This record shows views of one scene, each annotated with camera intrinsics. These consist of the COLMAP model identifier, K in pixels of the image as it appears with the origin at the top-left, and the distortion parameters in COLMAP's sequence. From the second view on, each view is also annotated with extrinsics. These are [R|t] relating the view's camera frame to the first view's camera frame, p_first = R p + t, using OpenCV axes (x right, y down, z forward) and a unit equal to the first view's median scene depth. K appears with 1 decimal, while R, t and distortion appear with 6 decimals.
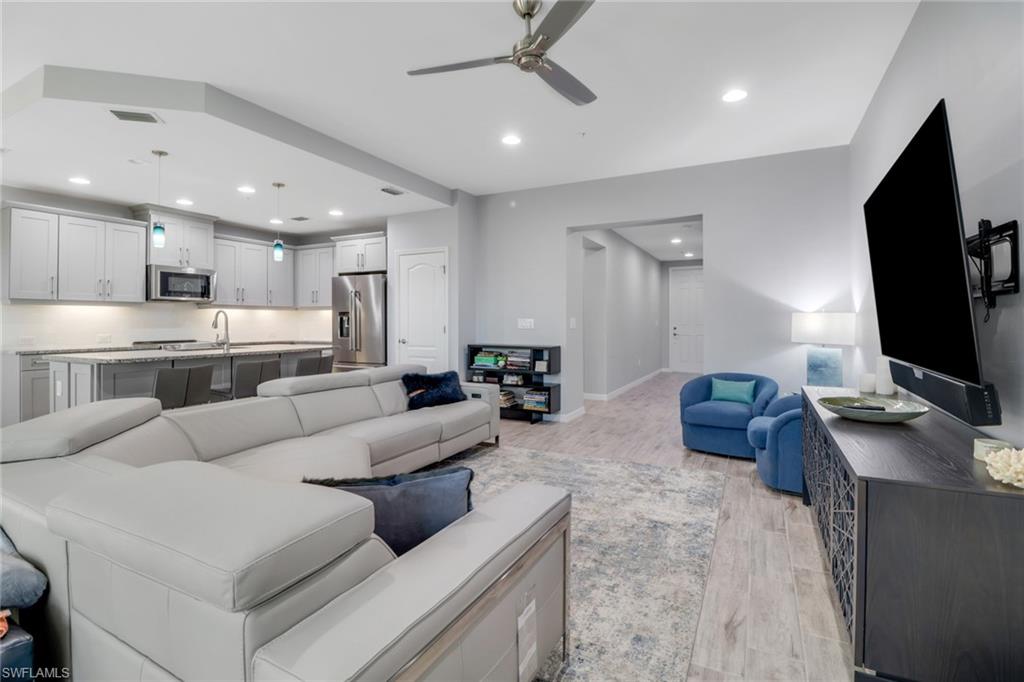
lens RADIAL K [[479.6, 0, 510.3], [0, 479.6, 321.8], [0, 0, 1]] dist [-0.005295, -0.000925]
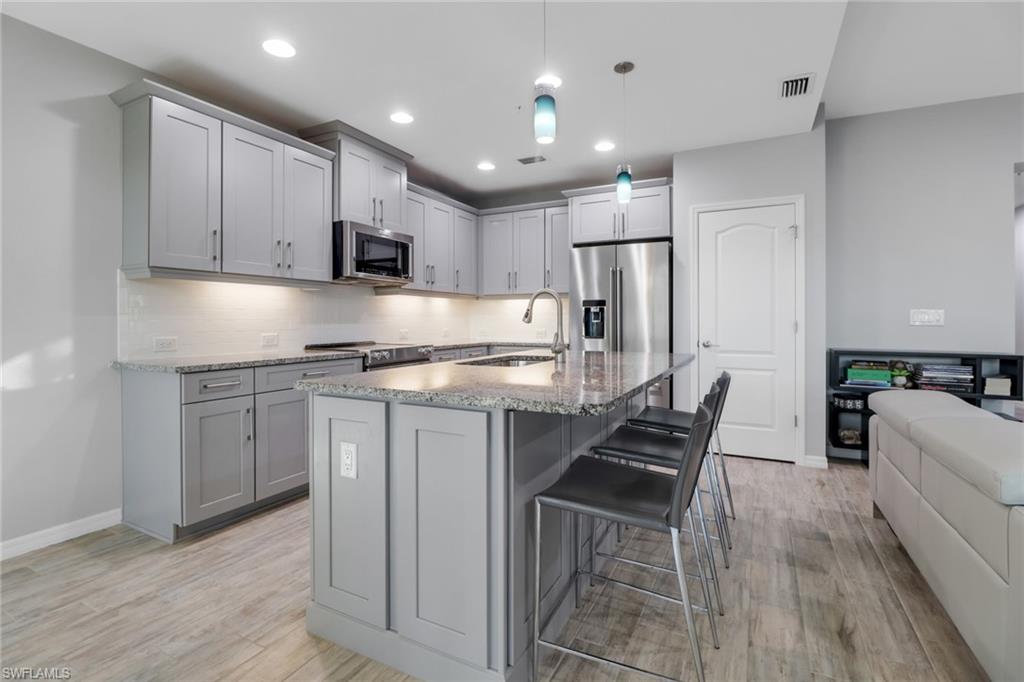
lens RADIAL K [[479.6, 0, 510.3], [0, 479.6, 321.8], [0, 0, 1]] dist [-0.005295, -0.000925]
pose [[0.999989, 0.001599, -0.004492, -0.512423], [-0.001592, 0.999998, 0.001471, 0.009791], [0.004495, -0.001464, 0.999989, 0.367893]]
